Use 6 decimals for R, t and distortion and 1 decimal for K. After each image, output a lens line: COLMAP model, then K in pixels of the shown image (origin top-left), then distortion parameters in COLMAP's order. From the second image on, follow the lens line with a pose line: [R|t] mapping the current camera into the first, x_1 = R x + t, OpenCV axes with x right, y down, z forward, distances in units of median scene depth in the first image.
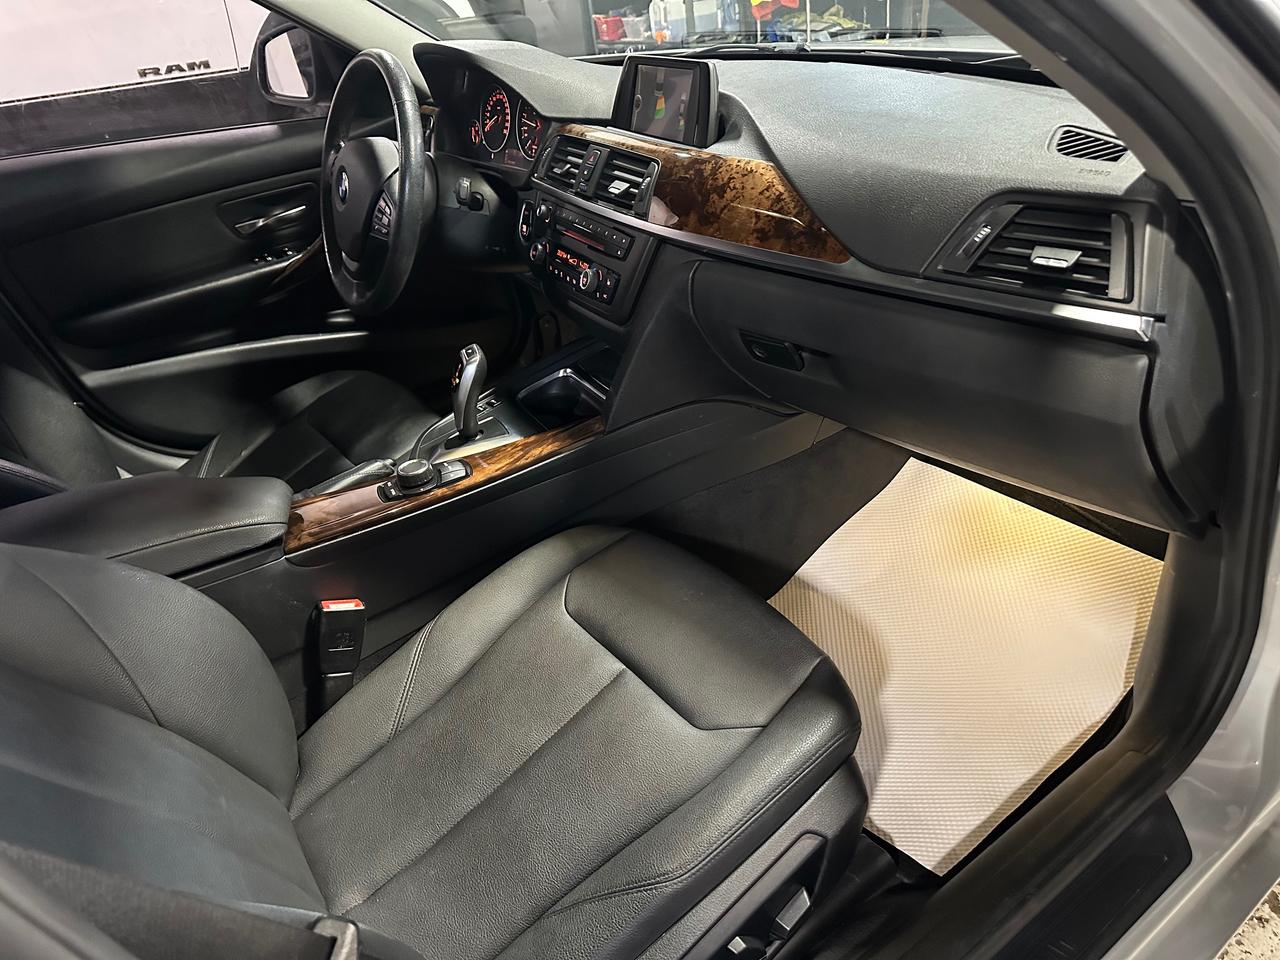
lens RADIAL K [[902.5, 0, 637.3], [0, 902.5, 498.6], [0, 0, 1]] dist [0.088497, -0.140270]
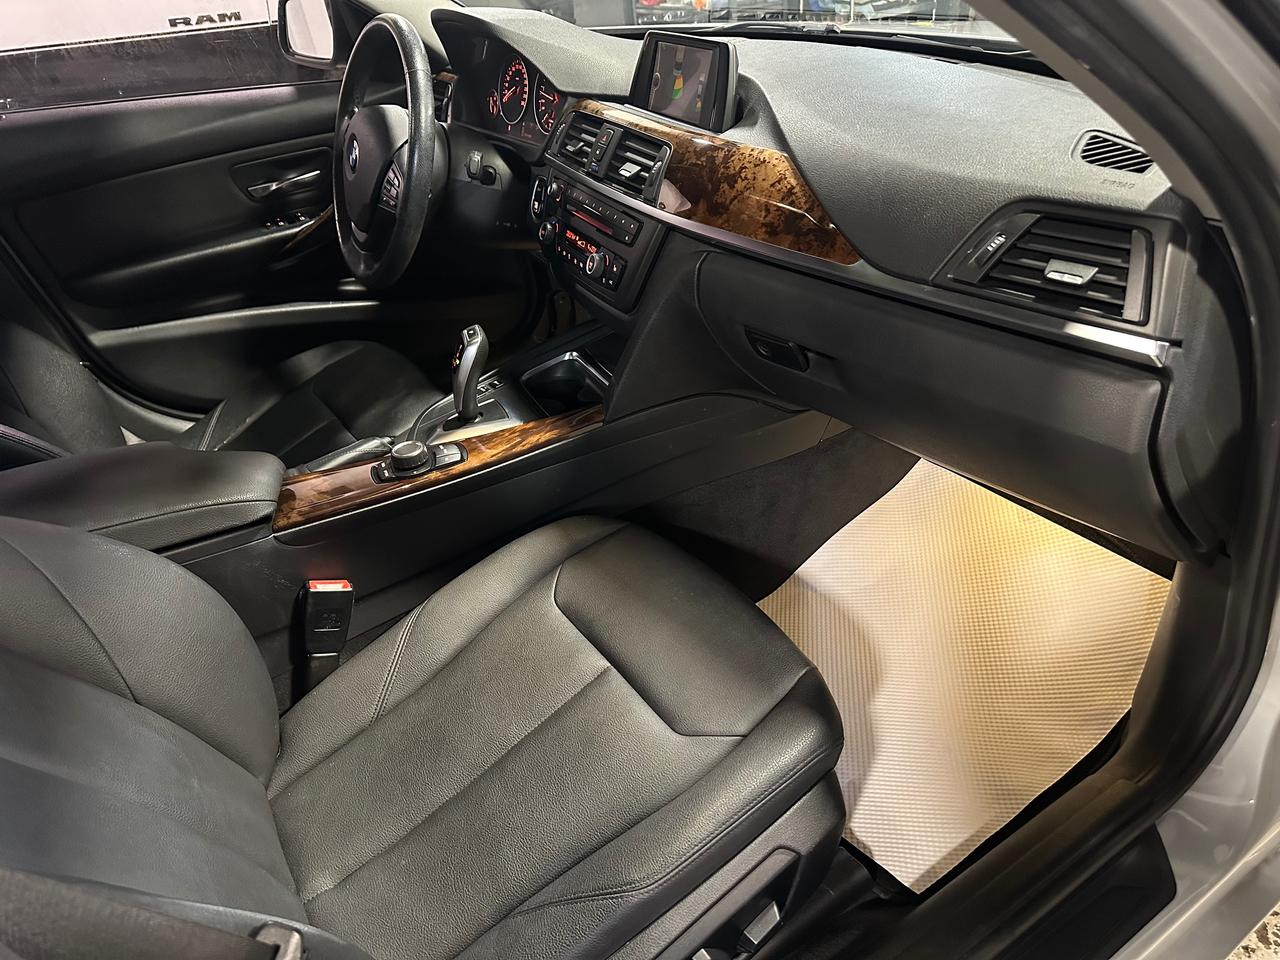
lens RADIAL K [[902.5, 0, 637.3], [0, 902.5, 498.6], [0, 0, 1]] dist [0.088497, -0.140270]
pose [[0.998507, 0.049330, -0.023452, 0.029840], [-0.048505, 0.998226, 0.034519, -0.029109], [0.025114, -0.033330, 0.999129, 0.021506]]
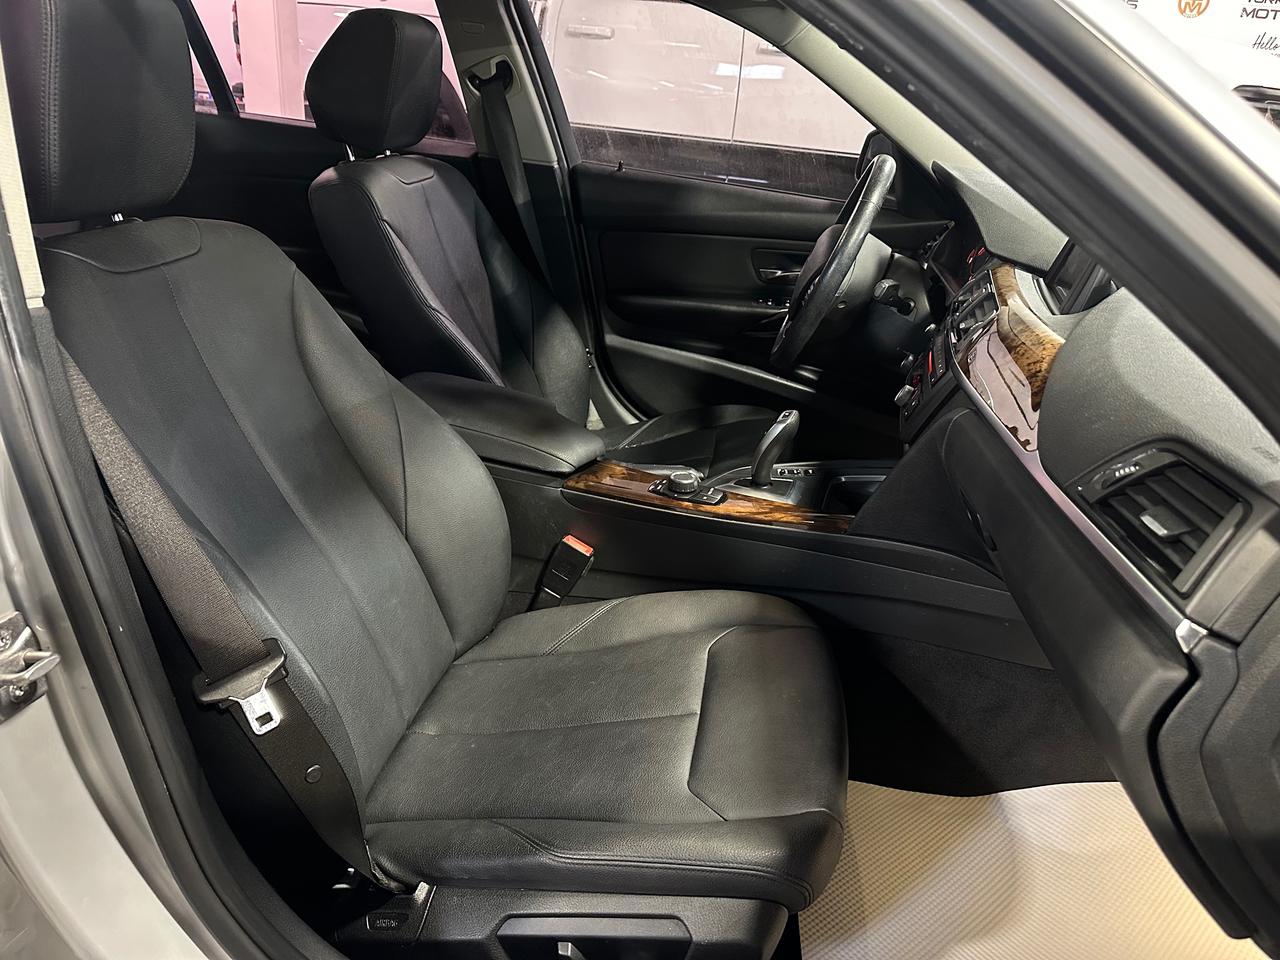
lens RADIAL K [[902.5, 0, 637.3], [0, 902.5, 498.6], [0, 0, 1]] dist [0.088497, -0.140270]
pose [[0.678897, 0.442862, -0.585638, 0.441068], [-0.498196, 0.863758, 0.075646, -0.074754], [0.539350, 0.240407, 0.807035, 0.035147]]
